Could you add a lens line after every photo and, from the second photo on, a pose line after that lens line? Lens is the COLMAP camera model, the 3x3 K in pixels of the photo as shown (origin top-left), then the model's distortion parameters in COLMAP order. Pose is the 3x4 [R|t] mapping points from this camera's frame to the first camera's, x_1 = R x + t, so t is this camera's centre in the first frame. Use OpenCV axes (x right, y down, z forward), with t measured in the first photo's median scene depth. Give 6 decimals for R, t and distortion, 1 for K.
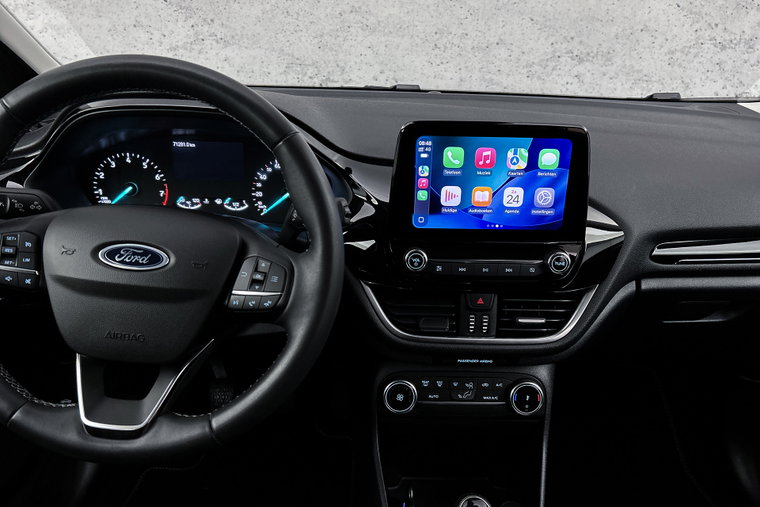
lens RADIAL K [[571.9, 0, 381.2], [0, 571.9, 253.7], [0, 0, 1]] dist [0.055560, -0.064067]
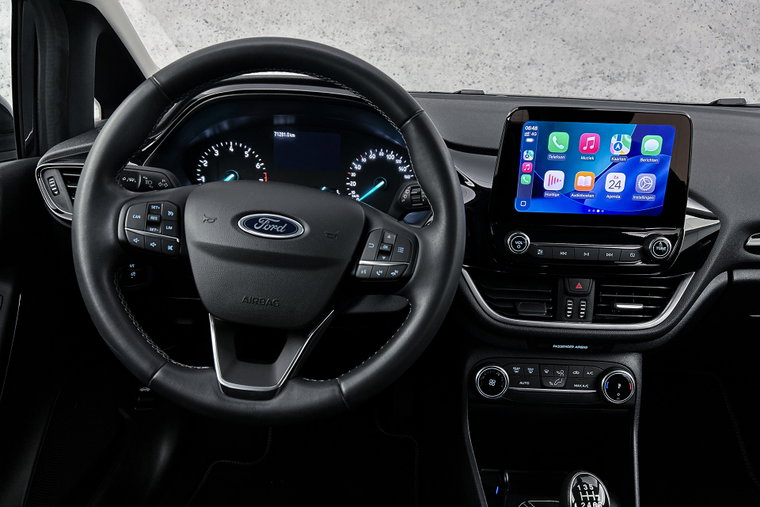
lens RADIAL K [[571.9, 0, 379.0], [0, 571.9, 255.2], [0, 0, 1]] dist [0.055560, -0.064067]
pose [[0.999473, 0.013944, -0.029311, -0.136689], [-0.015035, 0.999190, -0.037340, 0.065251], [0.028767, 0.037761, 0.998873, -0.026824]]
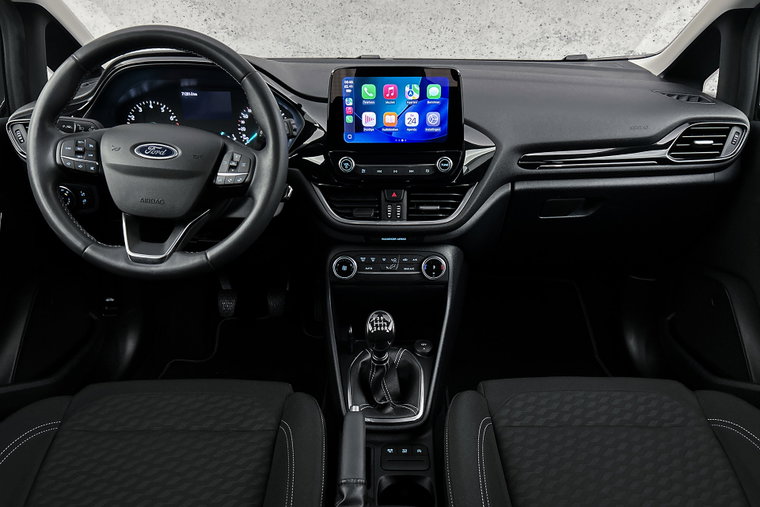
lens RADIAL K [[571.9, 0, 381.2], [0, 571.9, 256.7], [0, 0, 1]] dist [0.055560, -0.064067]
pose [[0.999149, -0.019041, -0.036593, 0.172650], [0.019669, 0.999664, 0.016887, 0.194788], [0.036259, -0.017592, 0.999188, -0.404102]]
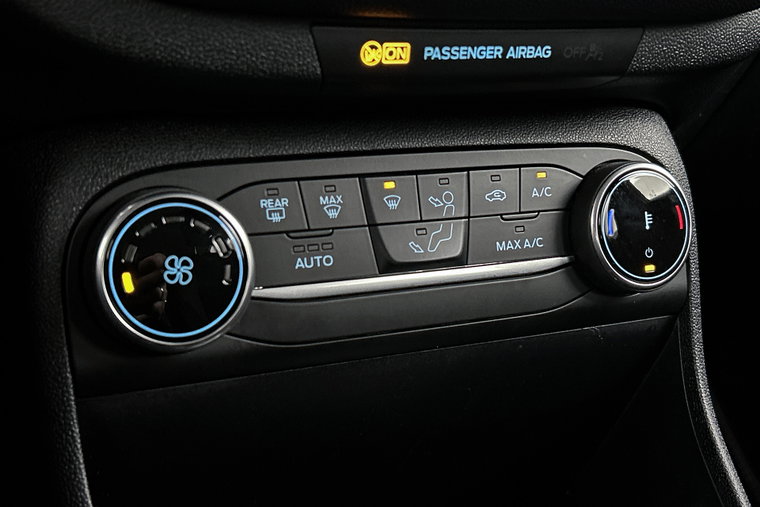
lens RADIAL K [[1000.5, 0, 378.7], [0, 1000.5, 252.3], [0, 0, 1]] dist [0.165846, 0.000000]
pose [[0.915840, -0.107140, 0.386985, -0.043036], [0.127868, 0.991392, -0.028136, 0.257518], [-0.380640, 0.075251, 0.921657, 0.604297]]
